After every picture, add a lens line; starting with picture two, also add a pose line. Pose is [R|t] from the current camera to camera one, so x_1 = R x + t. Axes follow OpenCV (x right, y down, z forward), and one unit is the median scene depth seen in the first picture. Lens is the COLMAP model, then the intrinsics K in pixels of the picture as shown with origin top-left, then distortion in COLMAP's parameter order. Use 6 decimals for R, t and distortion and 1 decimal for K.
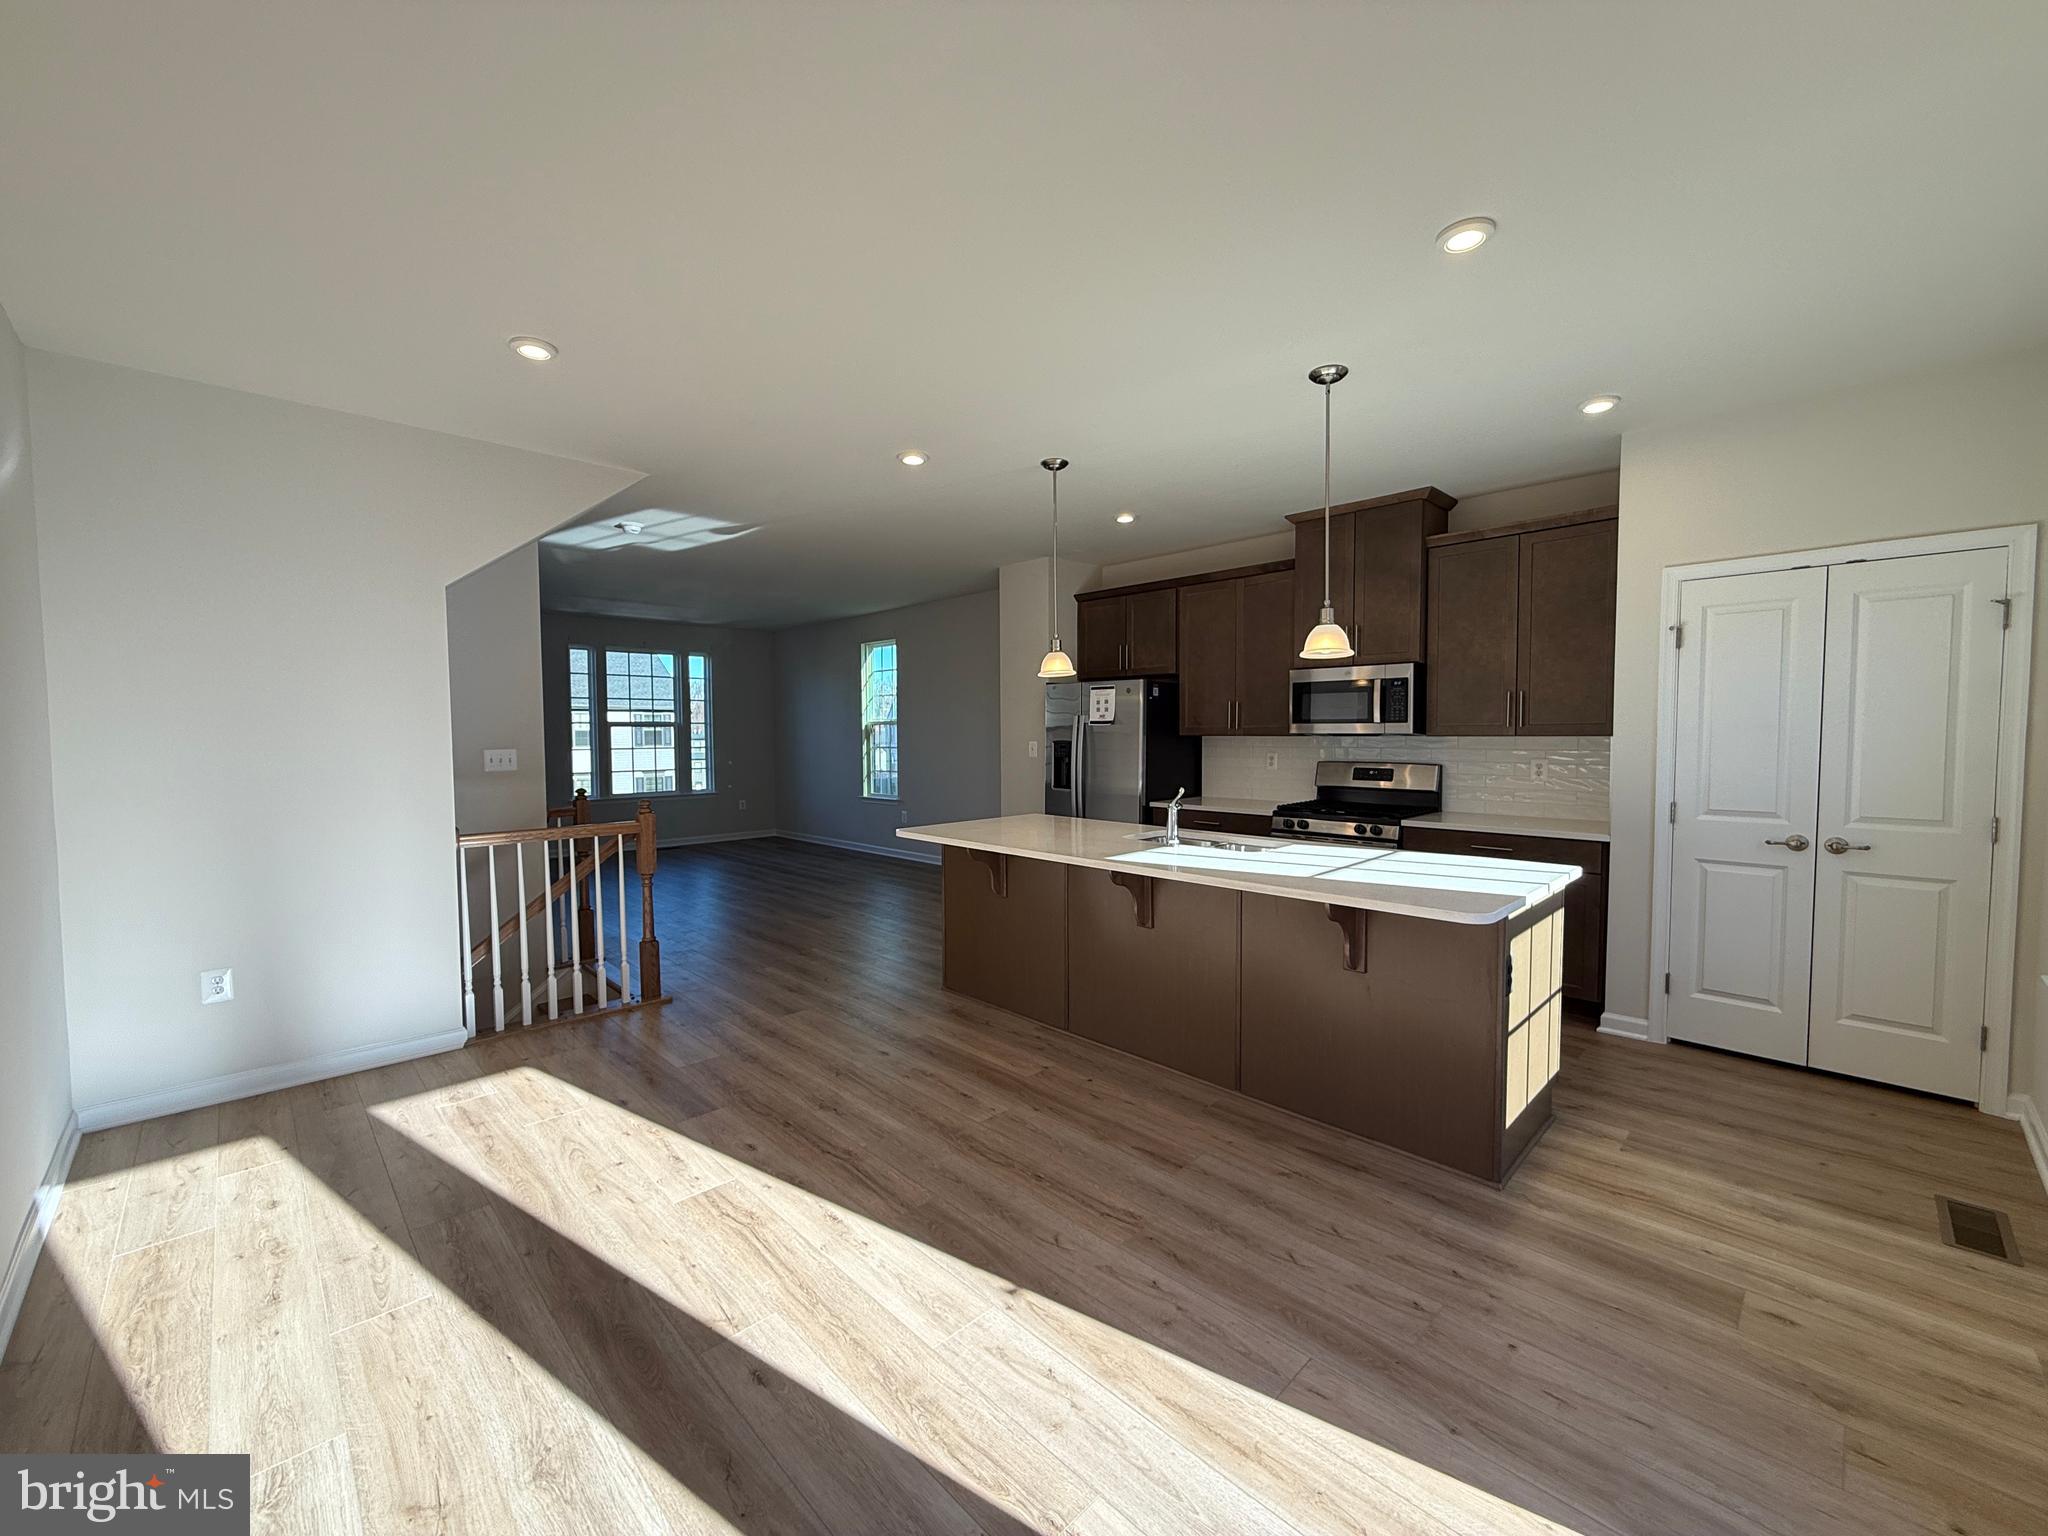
lens RADIAL K [[815.2, 0, 1017.2], [0, 815.2, 768.7], [0, 0, 1]] dist [0.000972, 0.000101]
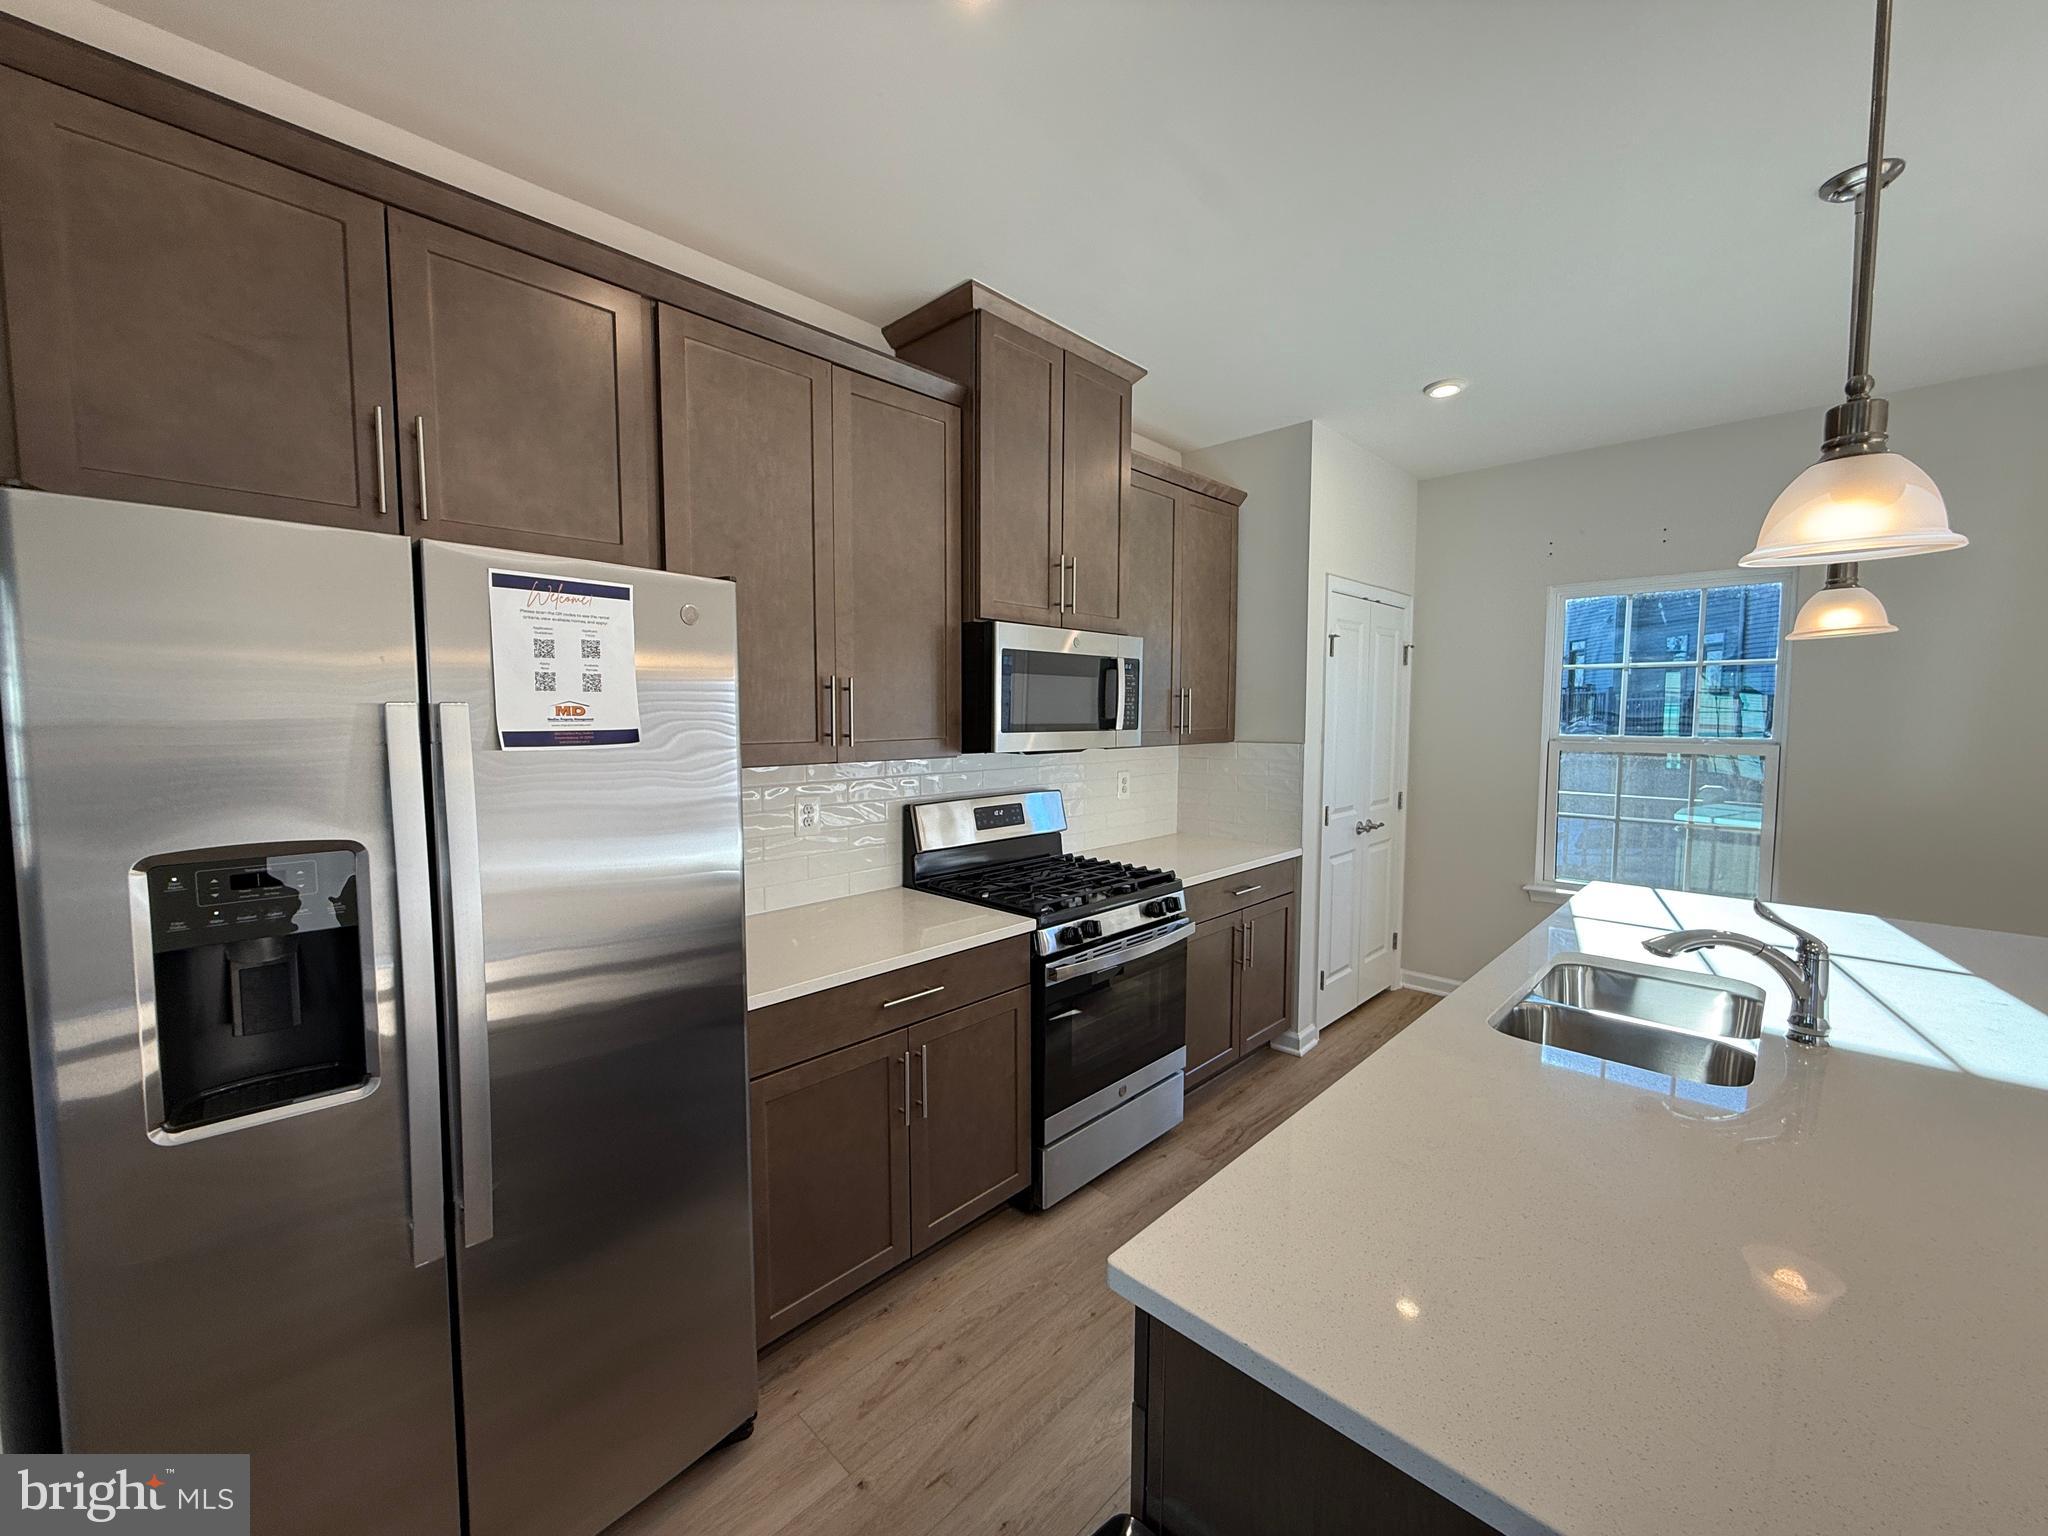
lens RADIAL K [[817.3, 0, 1020.1], [0, 817.3, 768.8], [0, 0, 1]] dist [0.002671, 0.000304]
pose [[-0.030702, -0.062816, 0.997553, -0.188640], [0.049053, 0.996726, 0.064273, -0.081464], [-0.998324, 0.050906, -0.027521, 1.264584]]
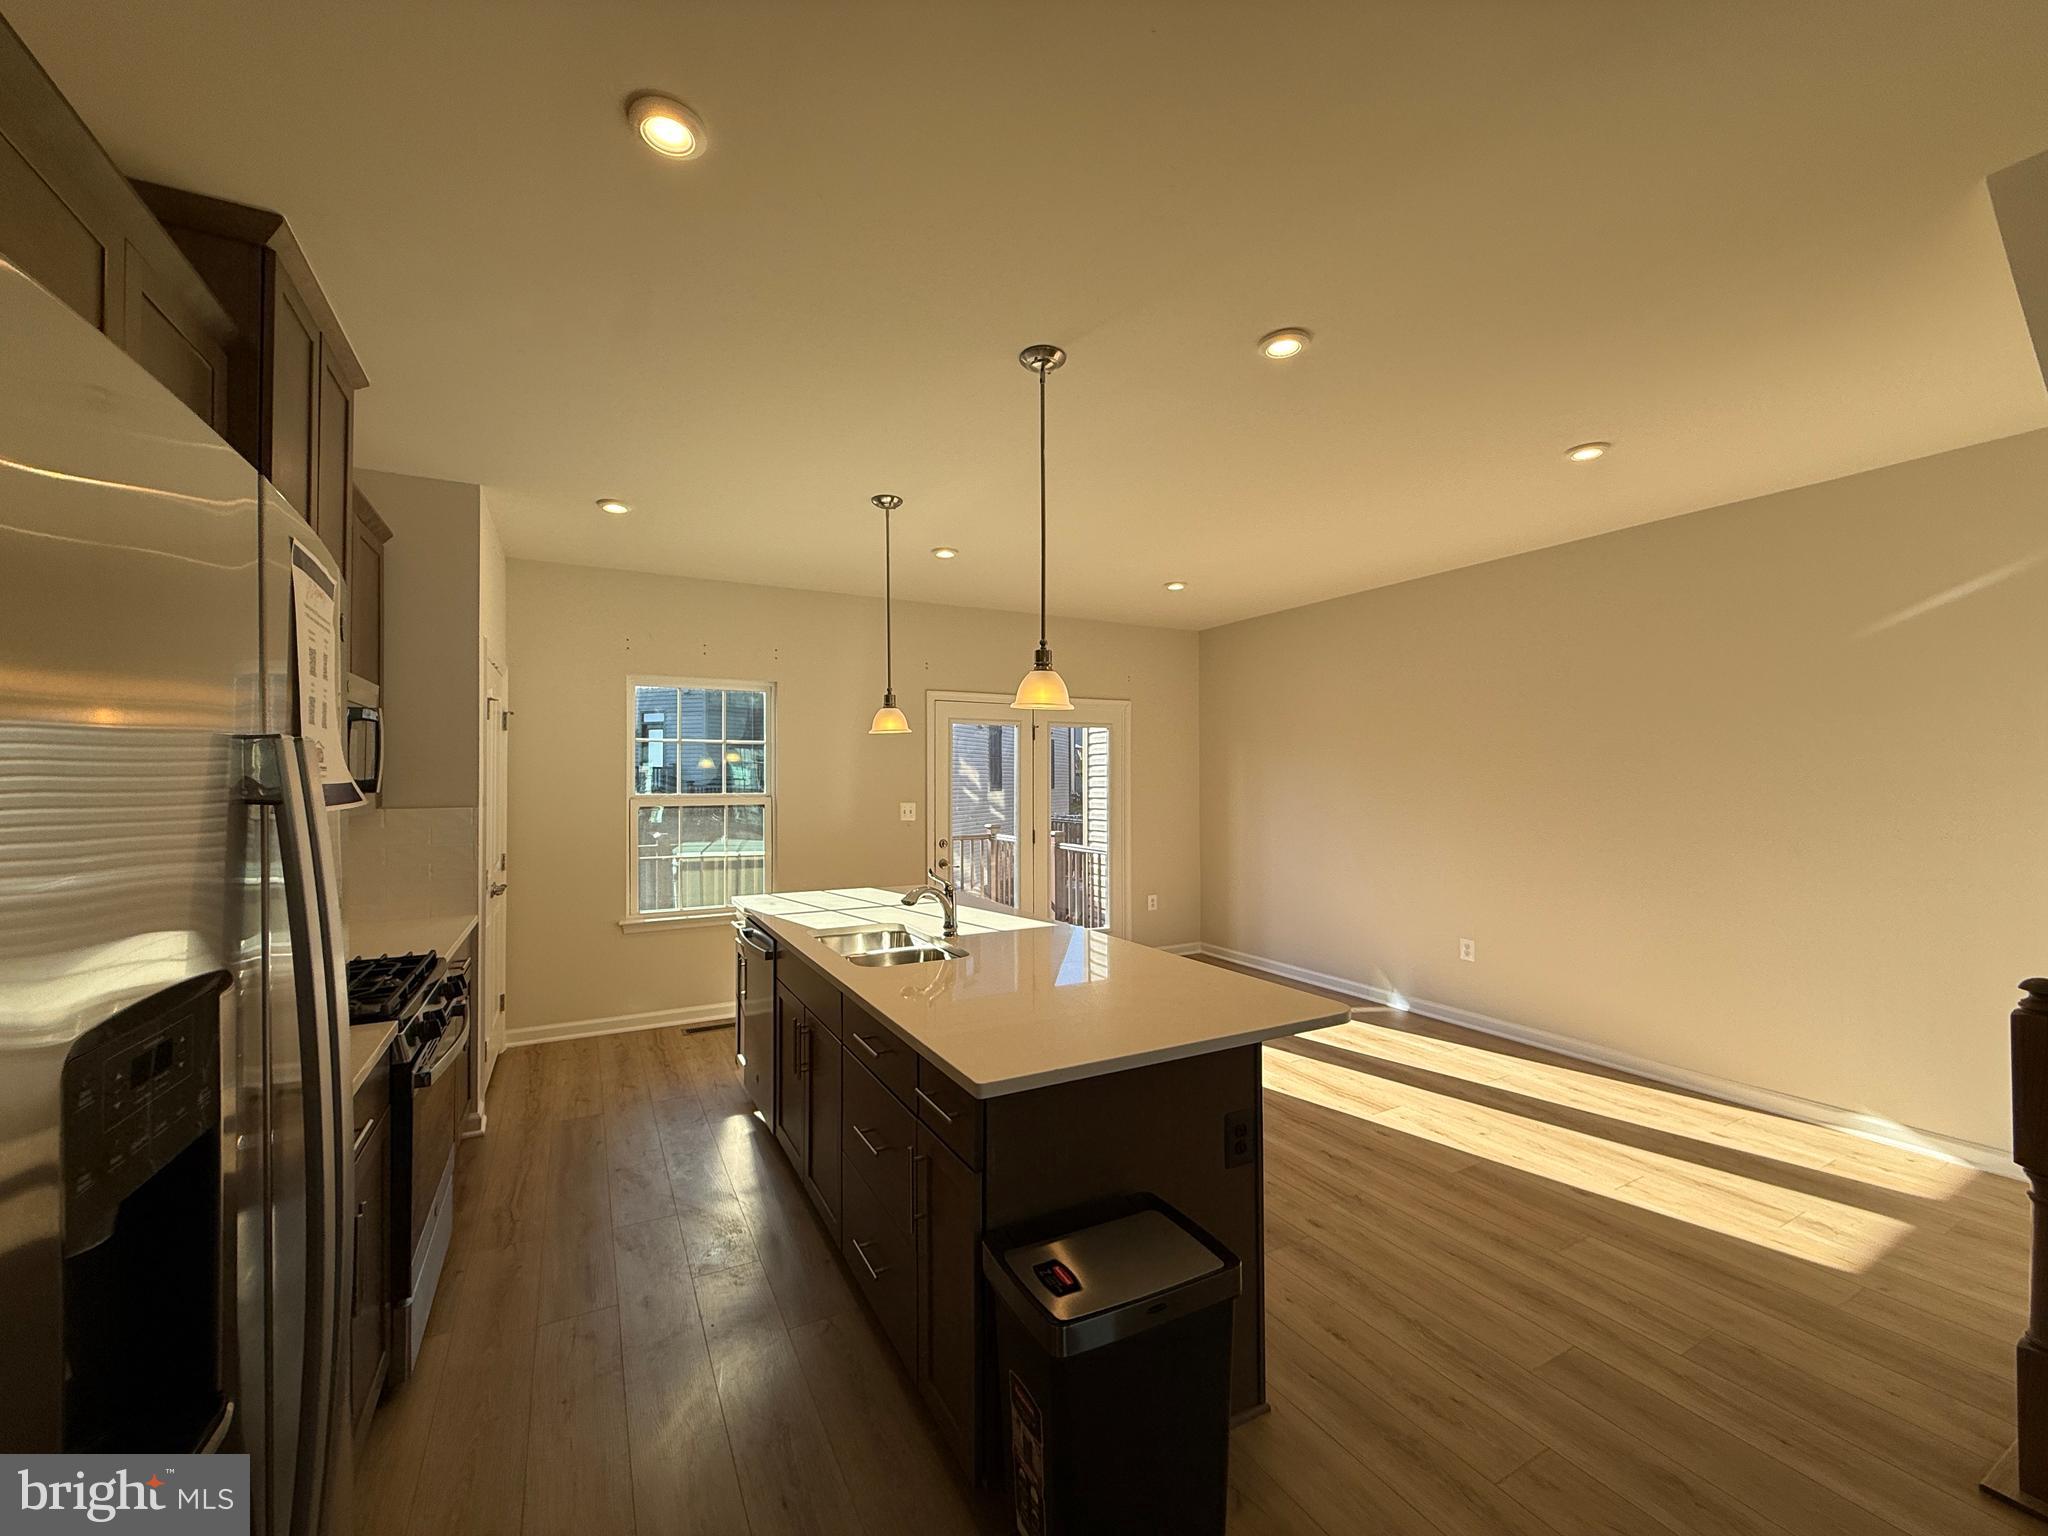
lens RADIAL K [[812.9, 0, 1024.0], [0, 812.9, 768.0], [0, 0, 1]] dist [0.000085, 0.000345]
pose [[-0.964122, 0.013093, 0.265135, -0.098097], [0.022508, 0.999218, 0.032504, -0.091797], [-0.264502, 0.037306, -0.963663, 1.596318]]
